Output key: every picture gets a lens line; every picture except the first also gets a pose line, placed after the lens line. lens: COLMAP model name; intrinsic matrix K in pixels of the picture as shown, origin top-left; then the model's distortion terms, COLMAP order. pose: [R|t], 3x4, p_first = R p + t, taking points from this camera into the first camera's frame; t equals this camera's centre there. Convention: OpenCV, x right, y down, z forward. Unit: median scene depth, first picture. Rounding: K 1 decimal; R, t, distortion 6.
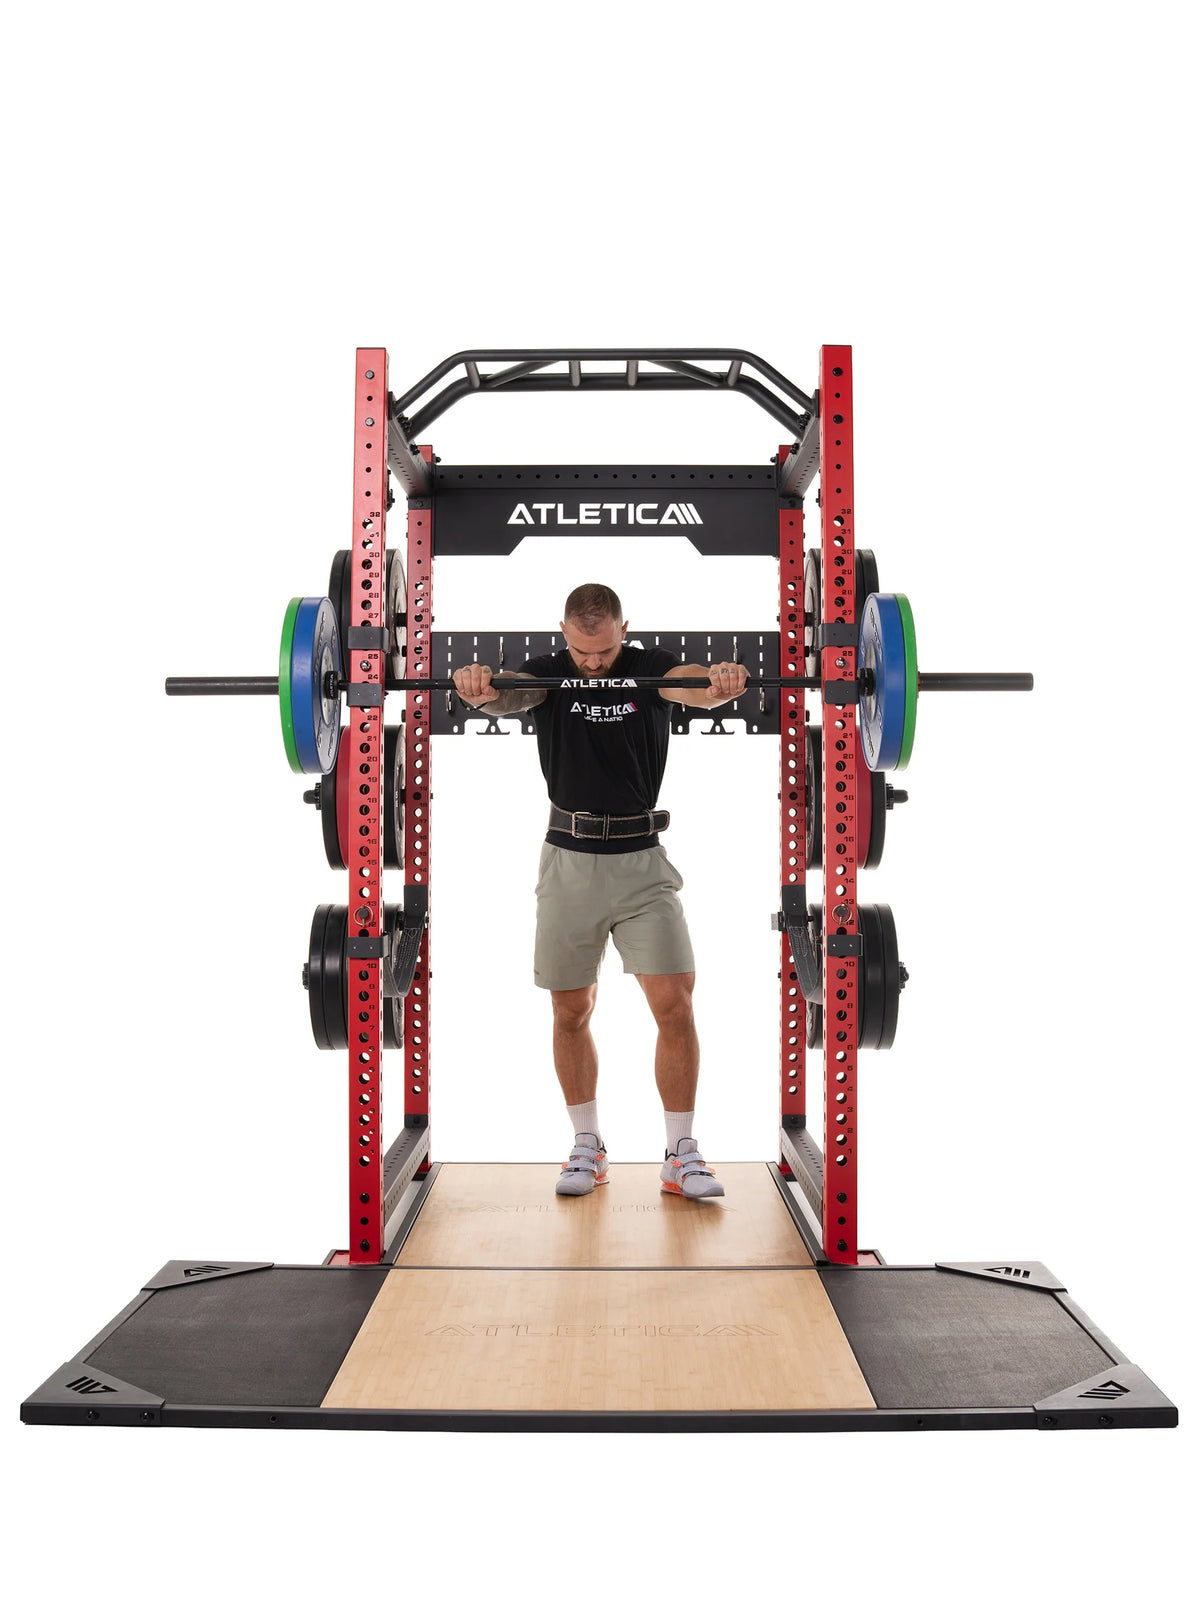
lens RADIAL K [[1727.1, 0, 616.0], [0, 1727.1, 723.9], [0, 0, 1]] dist [-0.089440, 0.000000]
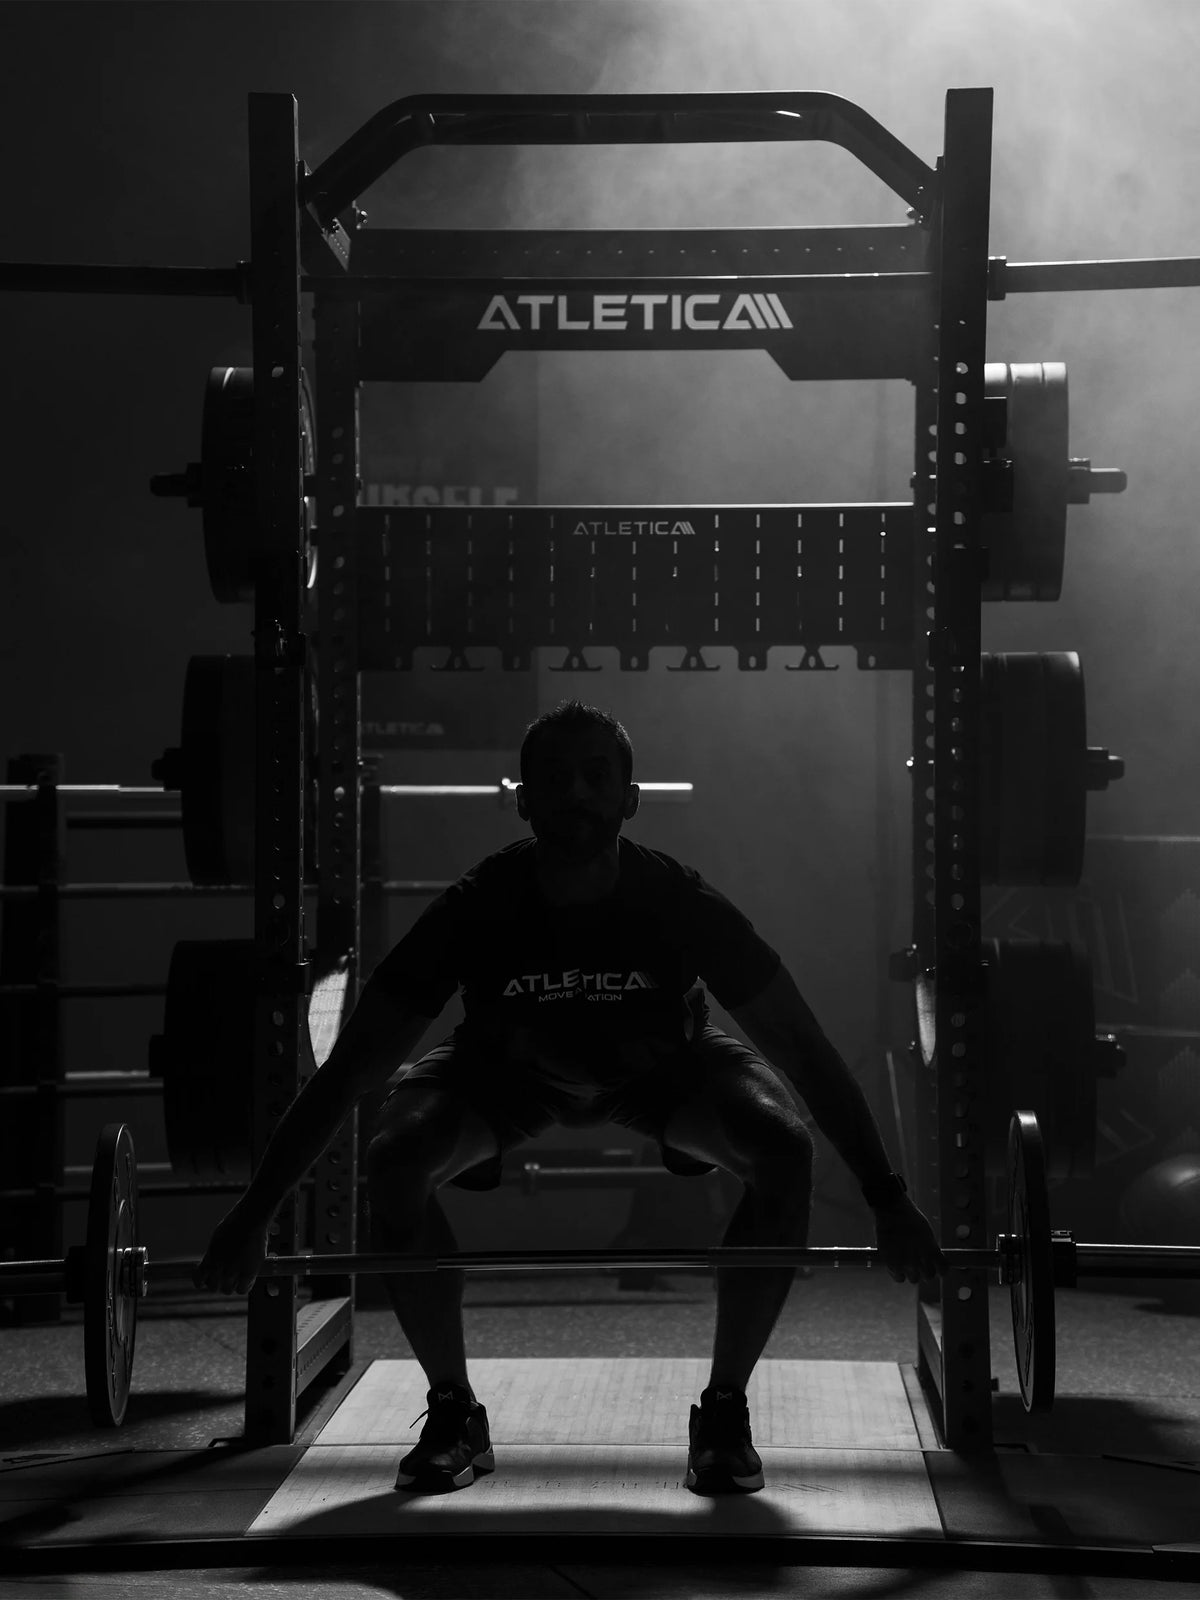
lens RADIAL K [[1727.1, 0, 582.9], [0, 1727.1, 779.9], [0, 0, 1]] dist [-0.089440, 0.000000]
pose [[0.999943, -0.001831, -0.010529, -0.018646], [0.002493, 0.997996, 0.063220, 0.006356], [0.010392, -0.063243, 0.997944, 0.376111]]
